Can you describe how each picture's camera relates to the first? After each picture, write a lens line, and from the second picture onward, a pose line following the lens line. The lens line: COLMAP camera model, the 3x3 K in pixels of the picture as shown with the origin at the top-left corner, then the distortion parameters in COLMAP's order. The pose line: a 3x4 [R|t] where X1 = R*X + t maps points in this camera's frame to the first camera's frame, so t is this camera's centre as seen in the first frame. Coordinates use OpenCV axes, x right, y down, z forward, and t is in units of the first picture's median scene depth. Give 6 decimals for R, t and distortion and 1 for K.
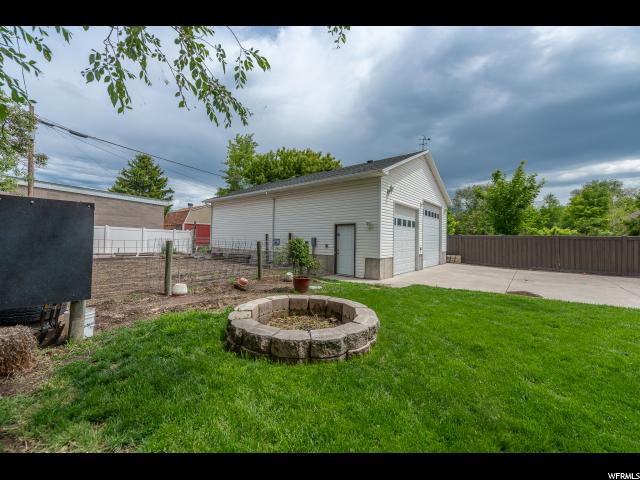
lens RADIAL K [[254.0, 0, 322.7], [0, 254.0, 236.0], [0, 0, 1]] dist [0.012689, 0.000062]
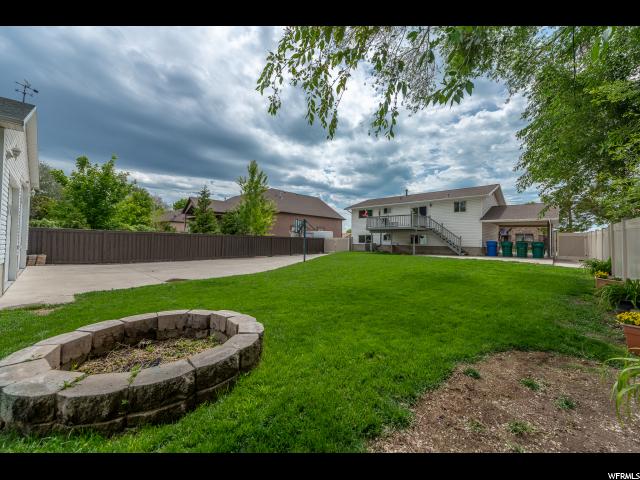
lens RADIAL K [[254.0, 0, 321.8], [0, 254.0, 240.2], [0, 0, 1]] dist [0.012689, 0.000062]
pose [[0.062007, -0.014424, 0.997971, -0.184027], [-0.025849, 0.999537, 0.016053, -0.000309], [-0.997741, -0.026792, 0.061606, 0.119155]]
